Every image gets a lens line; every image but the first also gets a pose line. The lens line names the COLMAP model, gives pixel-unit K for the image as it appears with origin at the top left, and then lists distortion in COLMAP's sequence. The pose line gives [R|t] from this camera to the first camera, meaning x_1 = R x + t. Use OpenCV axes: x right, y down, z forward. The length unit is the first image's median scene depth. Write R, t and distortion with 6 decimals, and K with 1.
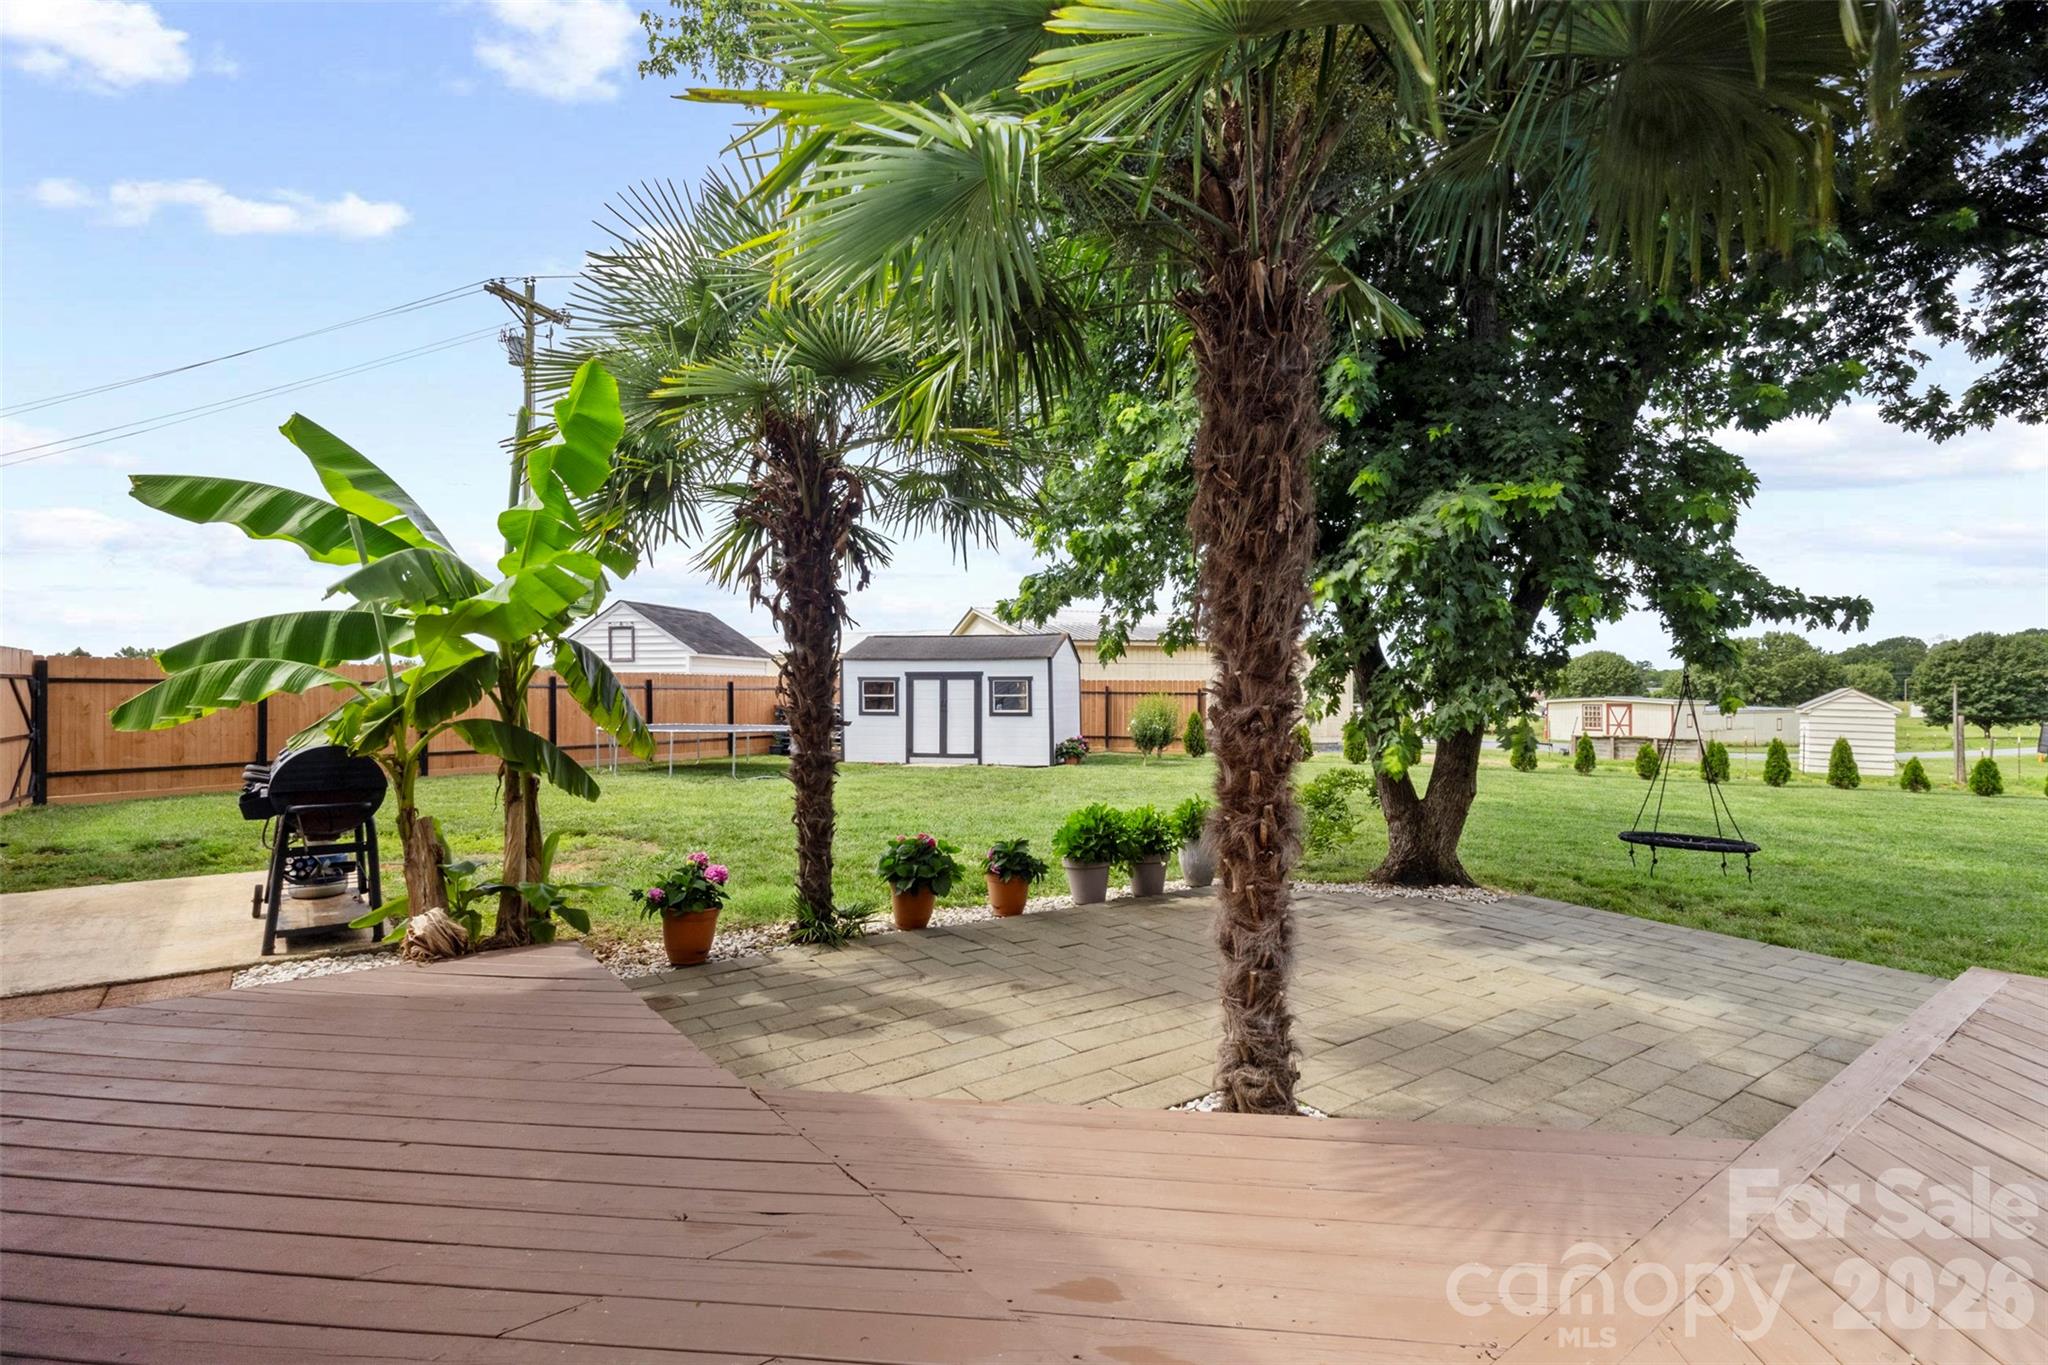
lens RADIAL K [[954.3, 0, 1029.4], [0, 954.3, 689.1], [0, 0, 1]] dist [0.003917, -0.001057]
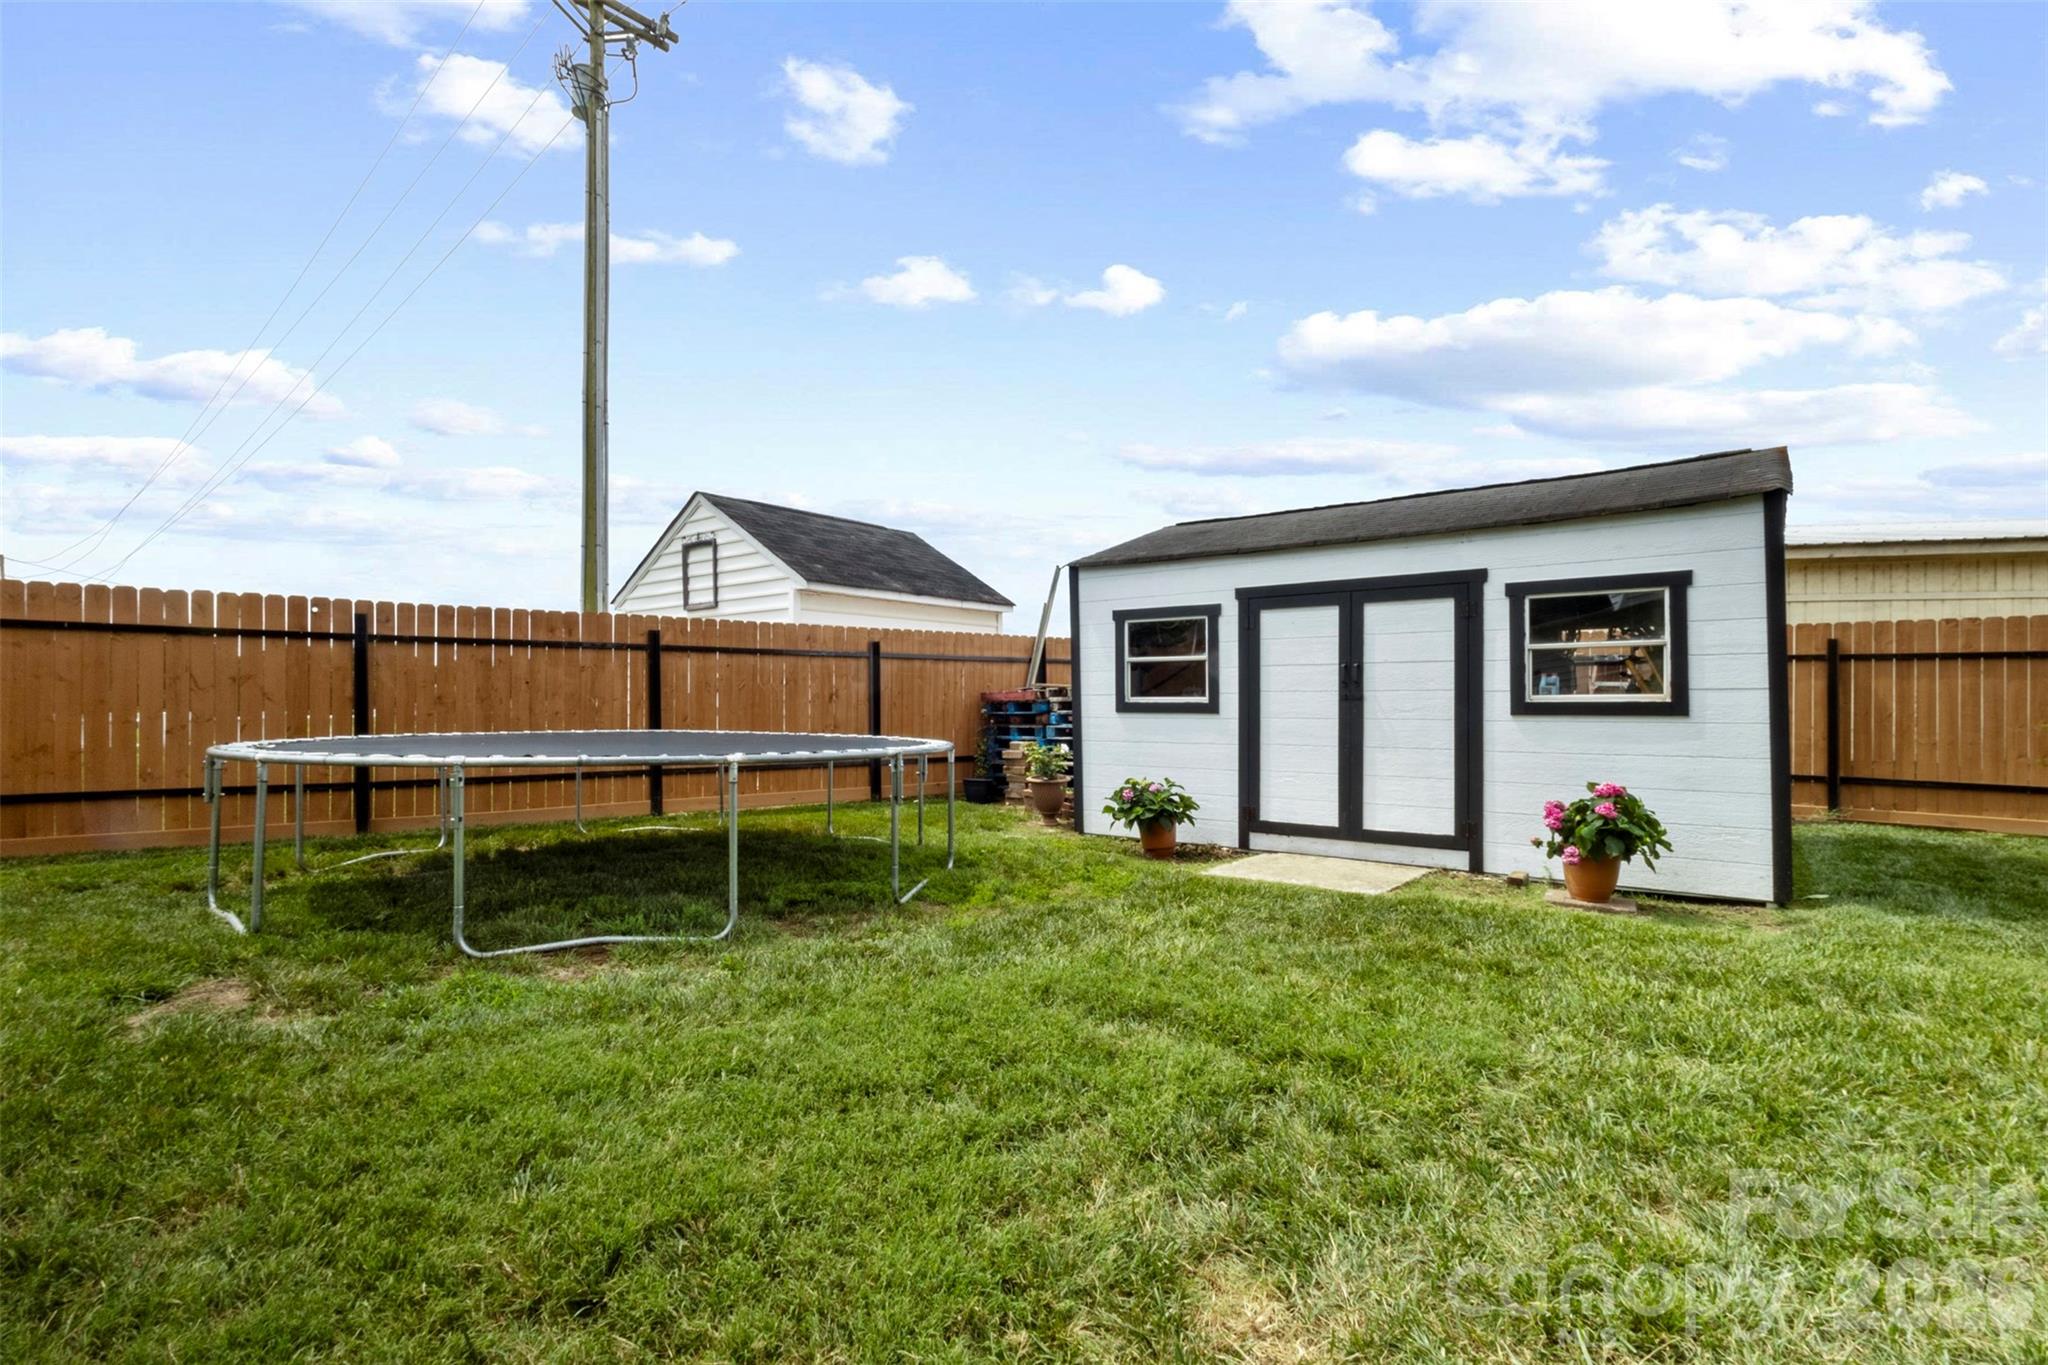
lens RADIAL K [[954.3, 0, 1029.4], [0, 954.3, 689.1], [0, 0, 1]] dist [0.003917, -0.001057]
pose [[0.918749, -0.004937, -0.394812, -0.060927], [-0.001487, 0.999871, -0.015963, 0.024582], [0.394840, 0.015253, 0.918623, 0.643504]]
